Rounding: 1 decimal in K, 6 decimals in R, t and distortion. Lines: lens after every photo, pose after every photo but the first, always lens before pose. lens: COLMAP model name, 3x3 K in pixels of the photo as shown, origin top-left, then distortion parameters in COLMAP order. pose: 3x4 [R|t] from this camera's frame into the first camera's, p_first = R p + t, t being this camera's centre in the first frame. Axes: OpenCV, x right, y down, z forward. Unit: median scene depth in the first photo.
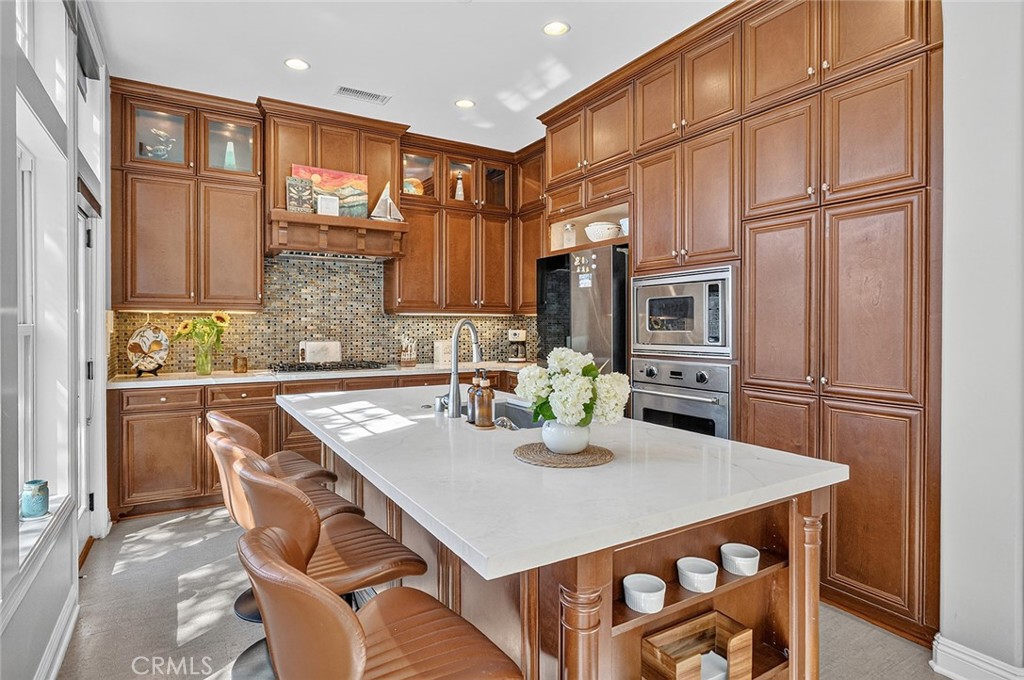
lens RADIAL K [[550.6, 0, 508.1], [0, 550.6, 327.1], [0, 0, 1]] dist [0.005858, -0.001235]
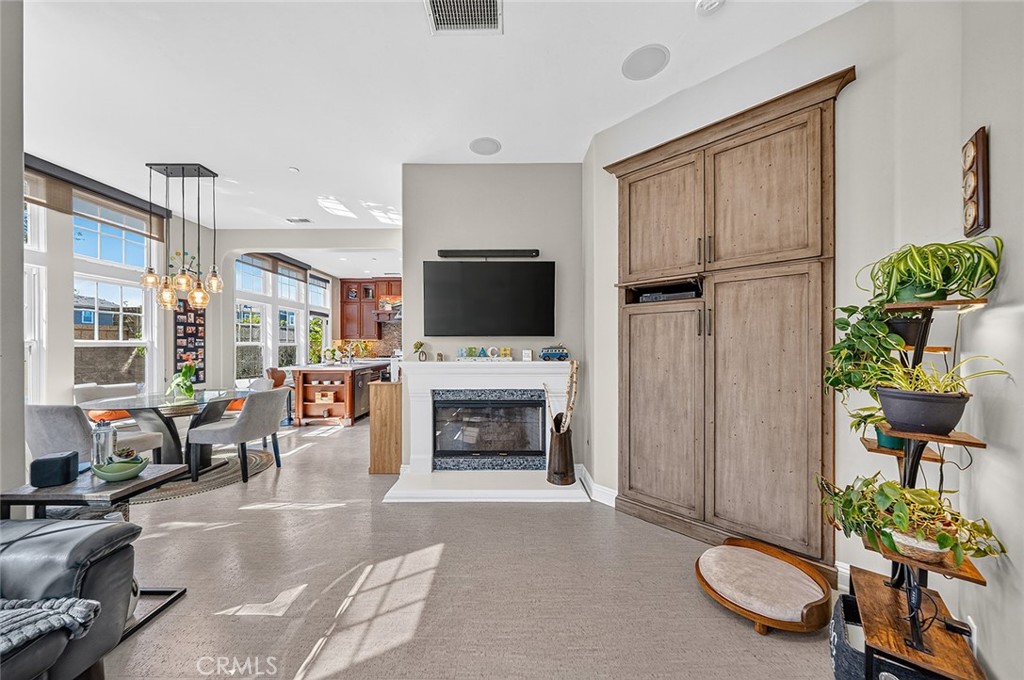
lens RADIAL K [[350.3, 0, 507.5], [0, 350.3, 345.7], [0, 0, 1]] dist [-0.002219, -0.000069]
pose [[0.857592, 0.003442, -0.514320, 1.293334], [-0.004315, 0.999991, -0.000502, 0.005809], [0.514313, 0.002650, 0.857598, -0.404383]]
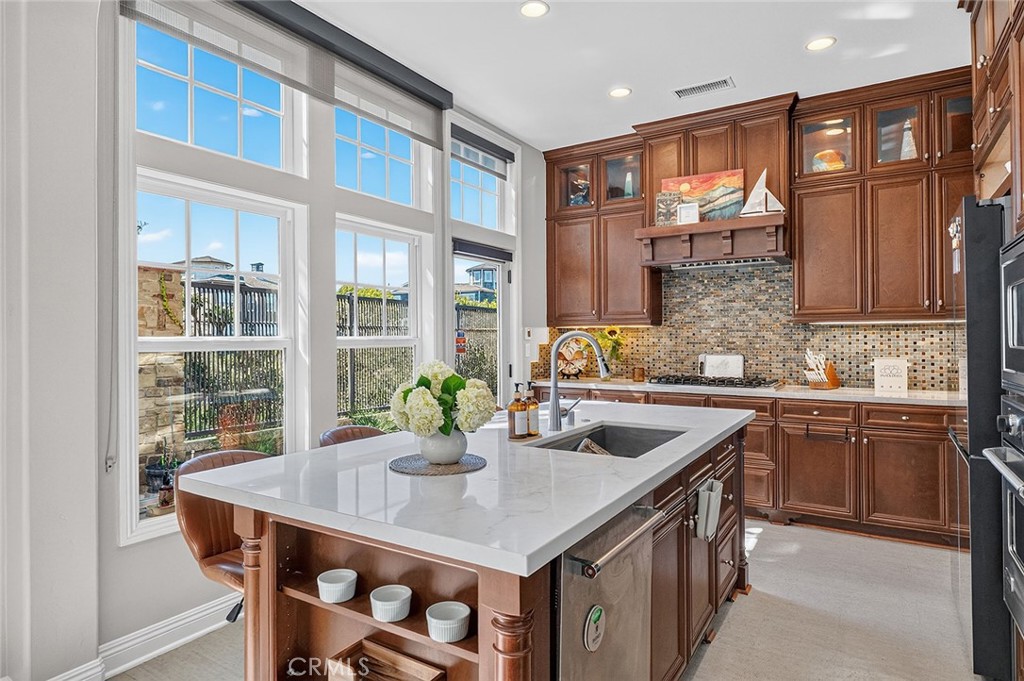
lens RADIAL K [[582.6, 0, 503.7], [0, 582.6, 335.2], [0, 0, 1]] dist [-0.003818, 0.001146]
pose [[0.448675, -0.006581, -0.893671, 0.416029], [0.002592, 0.999978, -0.006062, -0.002755], [0.893691, 0.000404, 0.448683, 0.243556]]
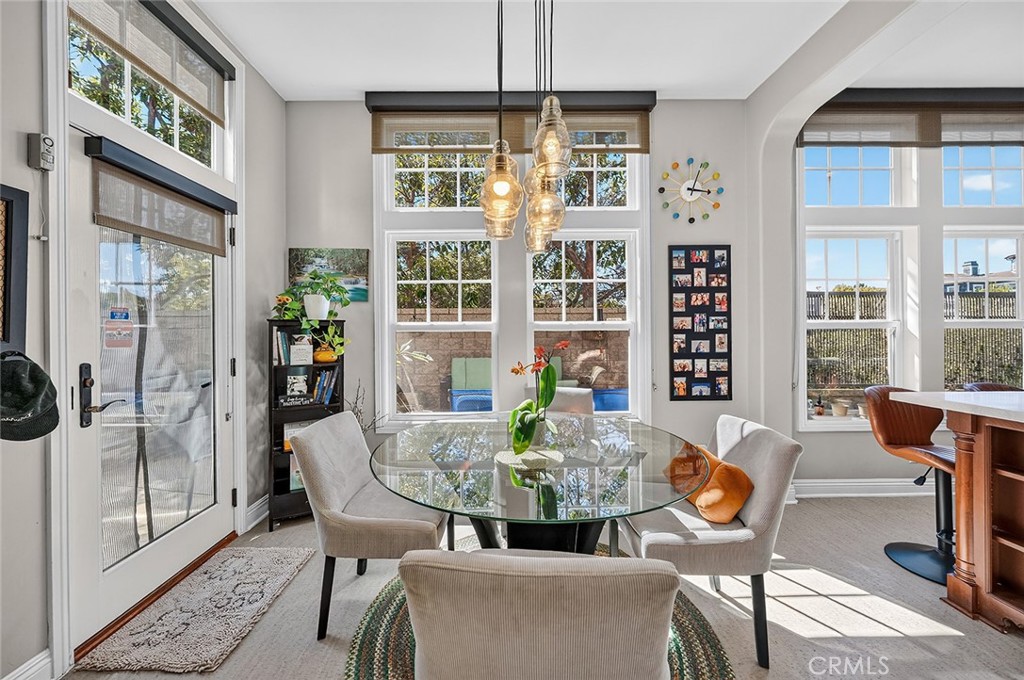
lens RADIAL K [[369.6, 0, 508.3], [0, 369.6, 330.9], [0, 0, 1]] dist [0.000486, -0.000183]
pose [[-0.506906, 0.002291, -0.861998, 0.578794], [0.001349, 0.999997, 0.001865, 0.011465], [0.862000, -0.000217, -0.506908, 0.065642]]
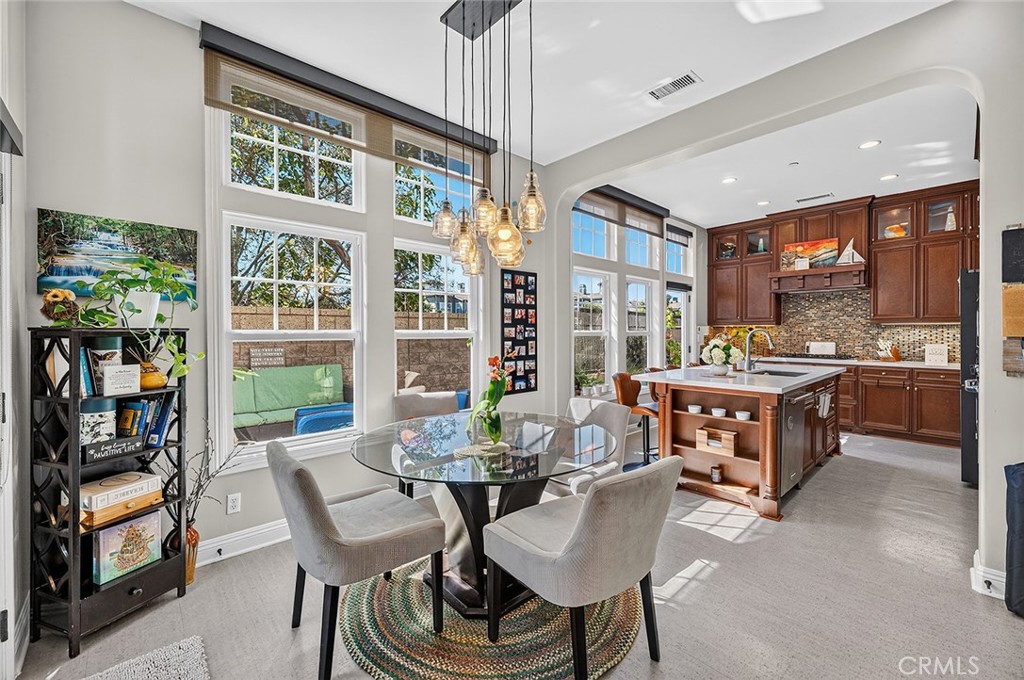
lens RADIAL K [[414.7, 0, 506.9], [0, 414.7, 334.6], [0, 0, 1]] dist [-0.001016, -0.000310]
pose [[0.200205, 0.006338, -0.979733, 0.746216], [-0.002464, 0.999979, 0.005965, -0.000949], [0.979751, 0.001220, 0.200217, -0.180495]]
